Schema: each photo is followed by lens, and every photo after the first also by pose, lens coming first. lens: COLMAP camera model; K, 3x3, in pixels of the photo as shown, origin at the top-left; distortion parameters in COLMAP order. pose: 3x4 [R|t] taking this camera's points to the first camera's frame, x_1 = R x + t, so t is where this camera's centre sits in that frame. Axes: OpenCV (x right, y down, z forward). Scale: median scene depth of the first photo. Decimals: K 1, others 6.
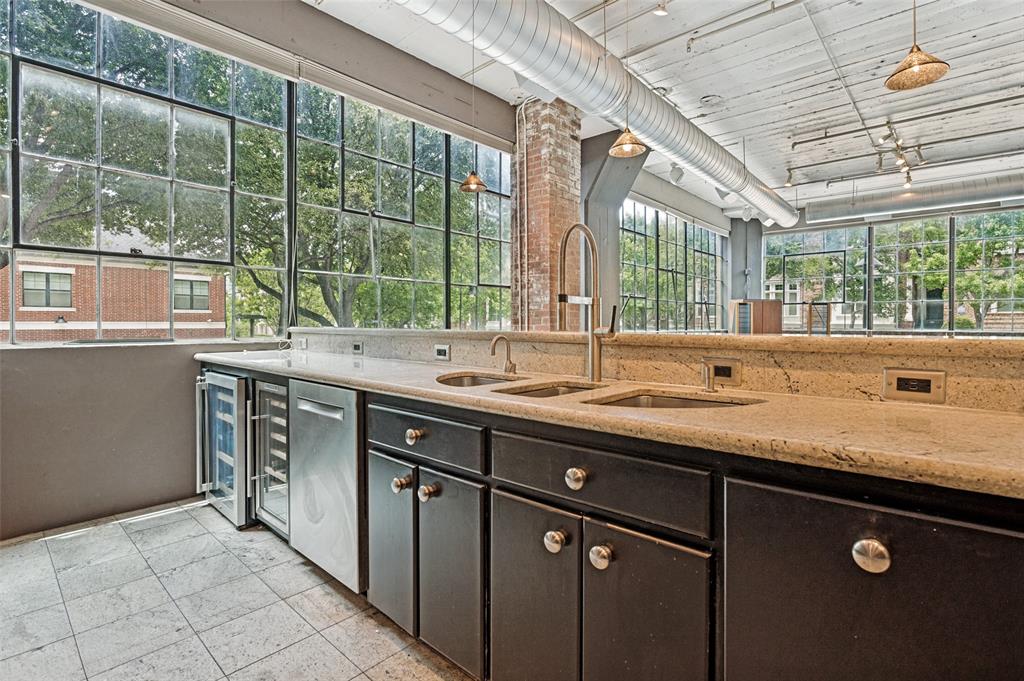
lens RADIAL K [[496.5, 0, 511.3], [0, 496.5, 336.8], [0, 0, 1]] dist [-0.000297, 0.000158]
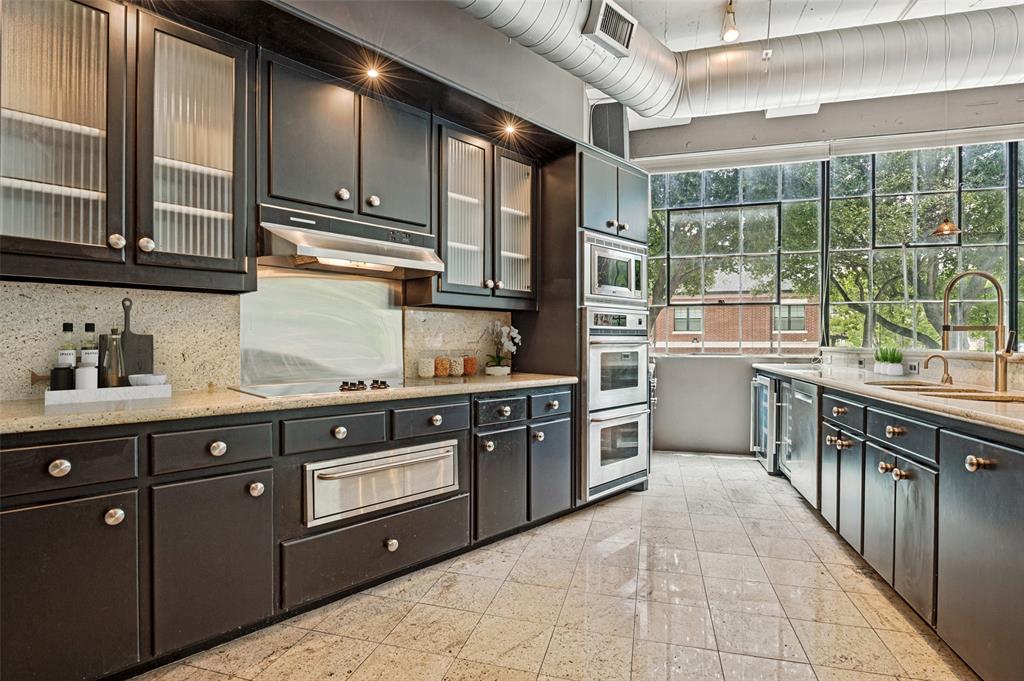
lens RADIAL K [[496.5, 0, 511.3], [0, 496.5, 336.8], [0, 0, 1]] dist [-0.000297, 0.000158]
pose [[0.457023, -0.012372, -0.889369, 0.429364], [-0.021762, 0.999448, -0.025086, 0.006152], [0.889189, 0.030820, 0.456502, -0.411057]]
